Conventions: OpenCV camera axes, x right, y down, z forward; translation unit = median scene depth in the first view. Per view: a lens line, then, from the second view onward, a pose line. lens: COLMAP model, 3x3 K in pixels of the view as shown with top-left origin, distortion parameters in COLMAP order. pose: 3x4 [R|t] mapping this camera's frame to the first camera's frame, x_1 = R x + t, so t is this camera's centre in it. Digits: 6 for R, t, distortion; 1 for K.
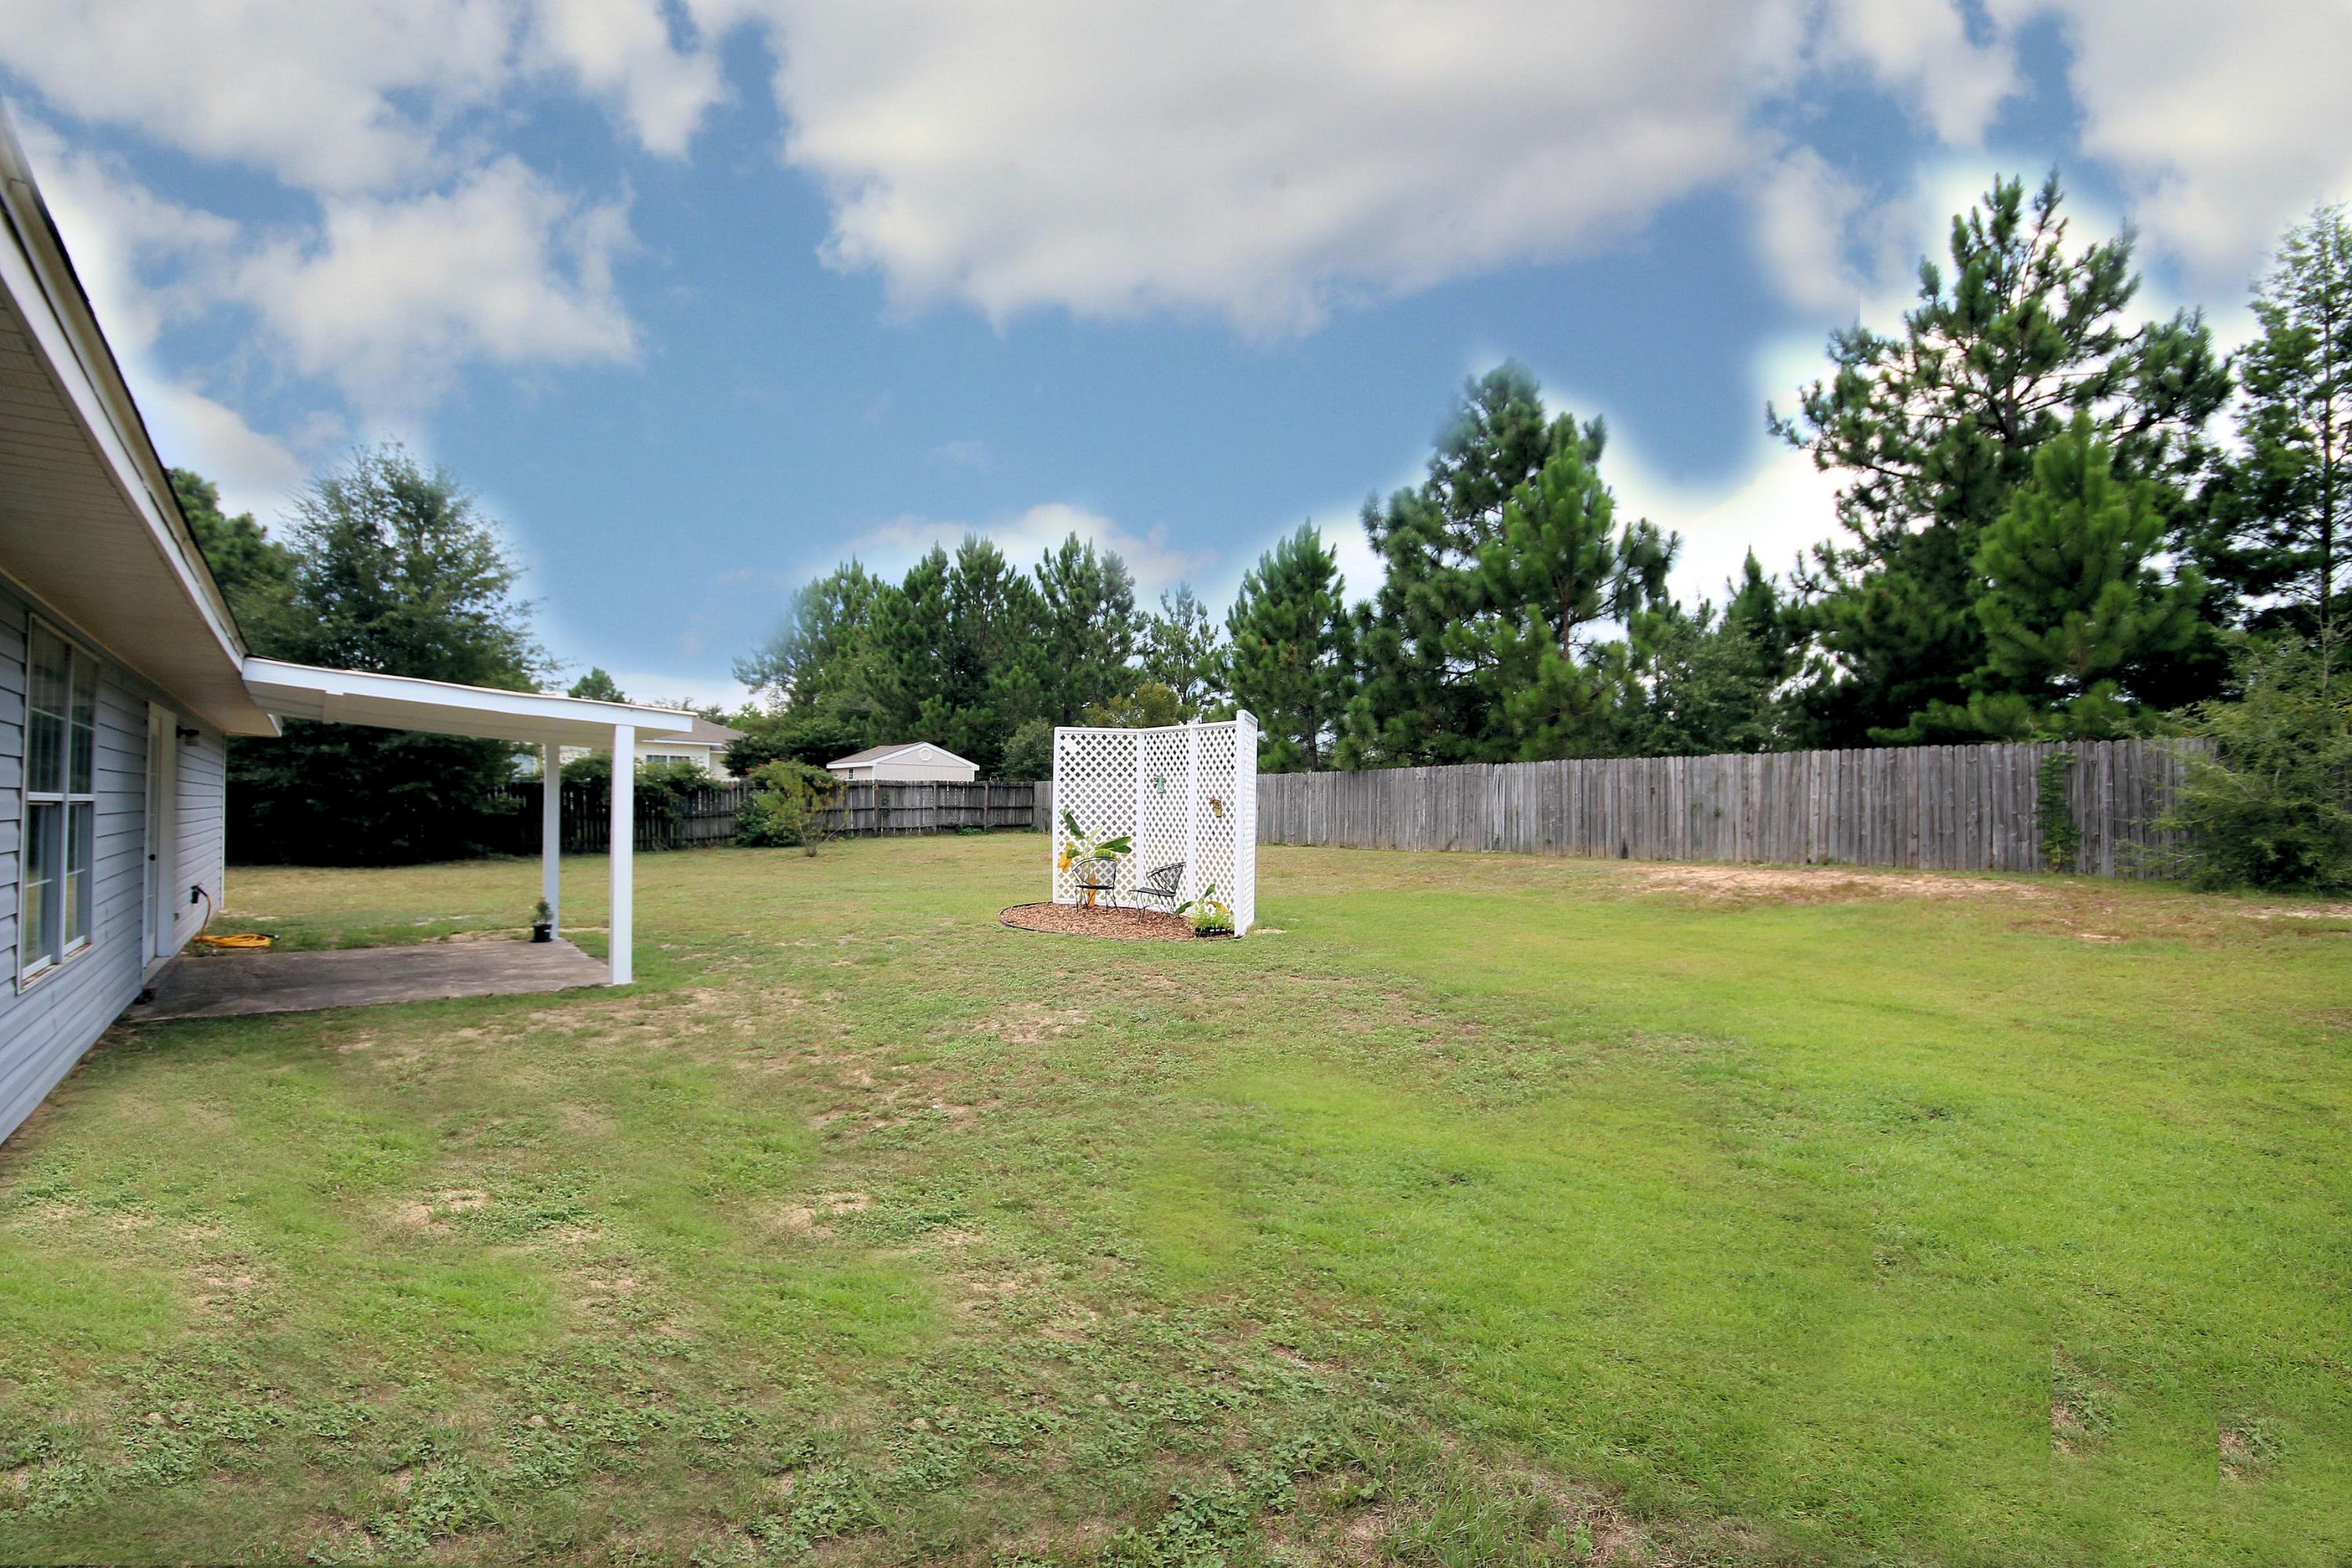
lens RADIAL K [[1082.5, 0, 1185.2], [0, 1082.5, 793.7], [0, 0, 1]] dist [-0.006414, -0.001151]
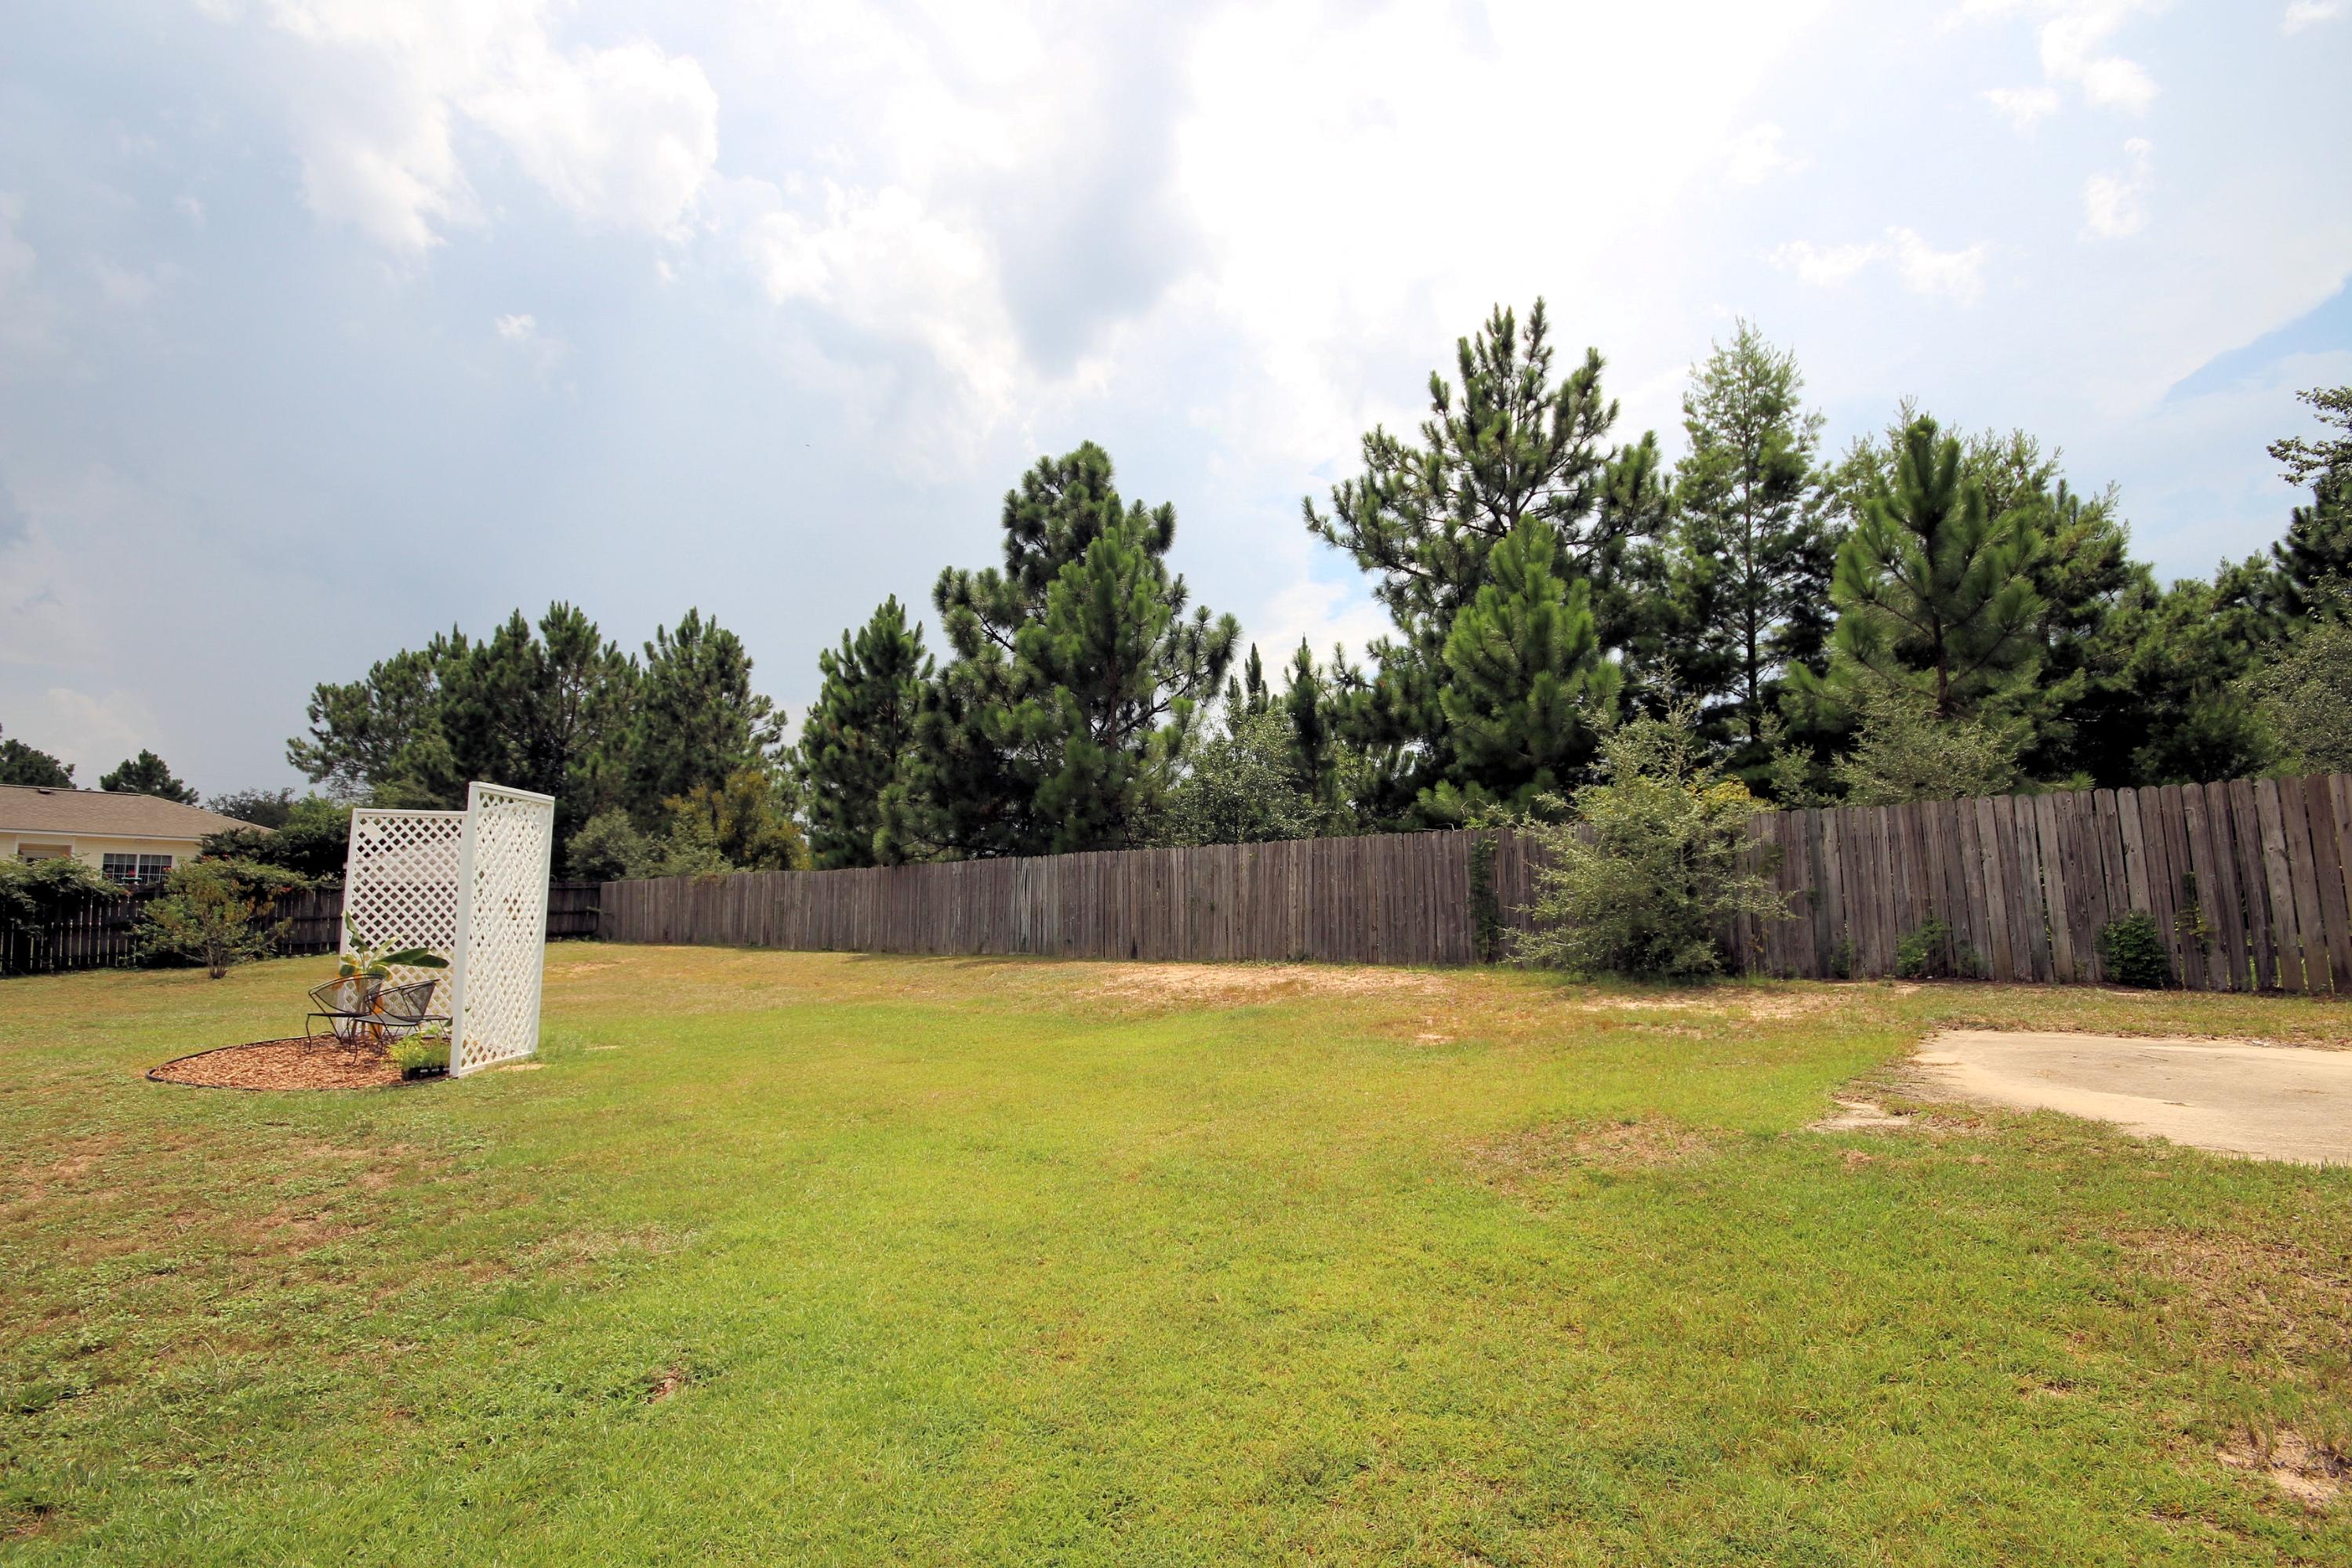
lens RADIAL K [[1082.5, 0, 1185.2], [0, 1082.5, 793.7], [0, 0, 1]] dist [-0.006414, -0.001151]
pose [[0.971998, 0.010160, 0.234768, 0.220112], [0.011561, 0.995788, -0.090958, 0.004436], [-0.234703, 0.091125, 0.967786, 0.078087]]
